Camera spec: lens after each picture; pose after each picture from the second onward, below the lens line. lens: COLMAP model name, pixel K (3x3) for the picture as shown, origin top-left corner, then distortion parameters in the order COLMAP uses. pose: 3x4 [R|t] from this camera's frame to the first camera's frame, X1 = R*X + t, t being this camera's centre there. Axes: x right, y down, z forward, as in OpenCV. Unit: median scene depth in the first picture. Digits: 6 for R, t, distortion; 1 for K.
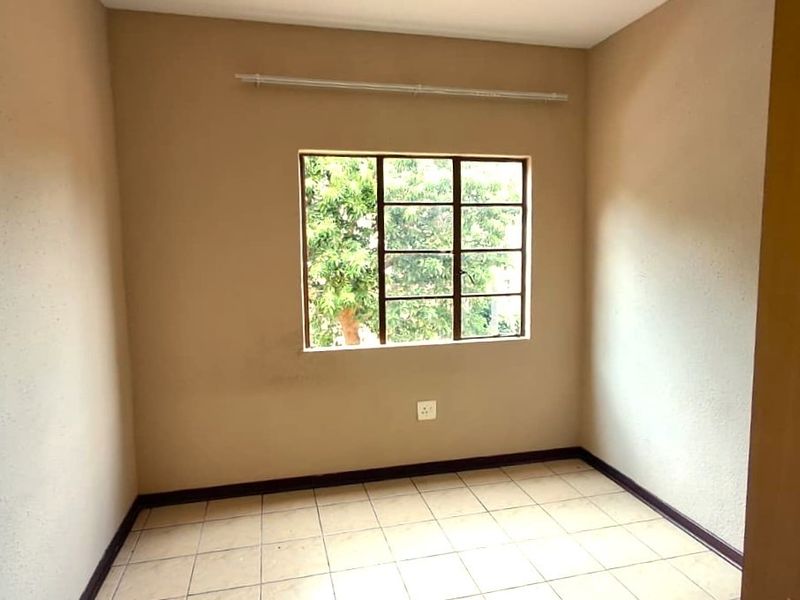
lens RADIAL K [[533.7, 0, 401.3], [0, 533.7, 296.1], [0, 0, 1]] dist [-0.026432, 0.003163]
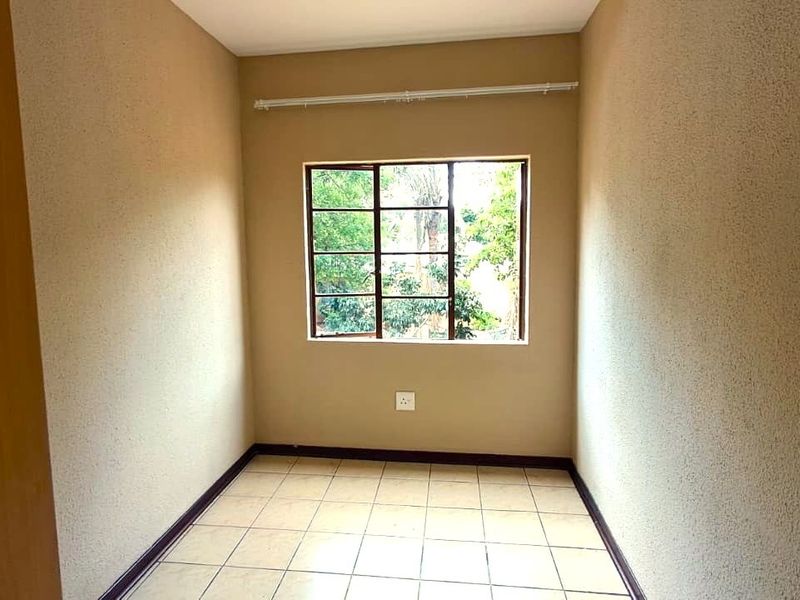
lens RADIAL K [[484.6, 0, 397.9], [0, 484.6, 304.9], [0, 0, 1]] dist [0.014272, 0.002499]
pose [[0.933765, 0.051918, -0.354101, 0.344872], [-0.041934, 0.998478, 0.035814, -0.013390], [0.355422, -0.018593, 0.934521, 0.080918]]
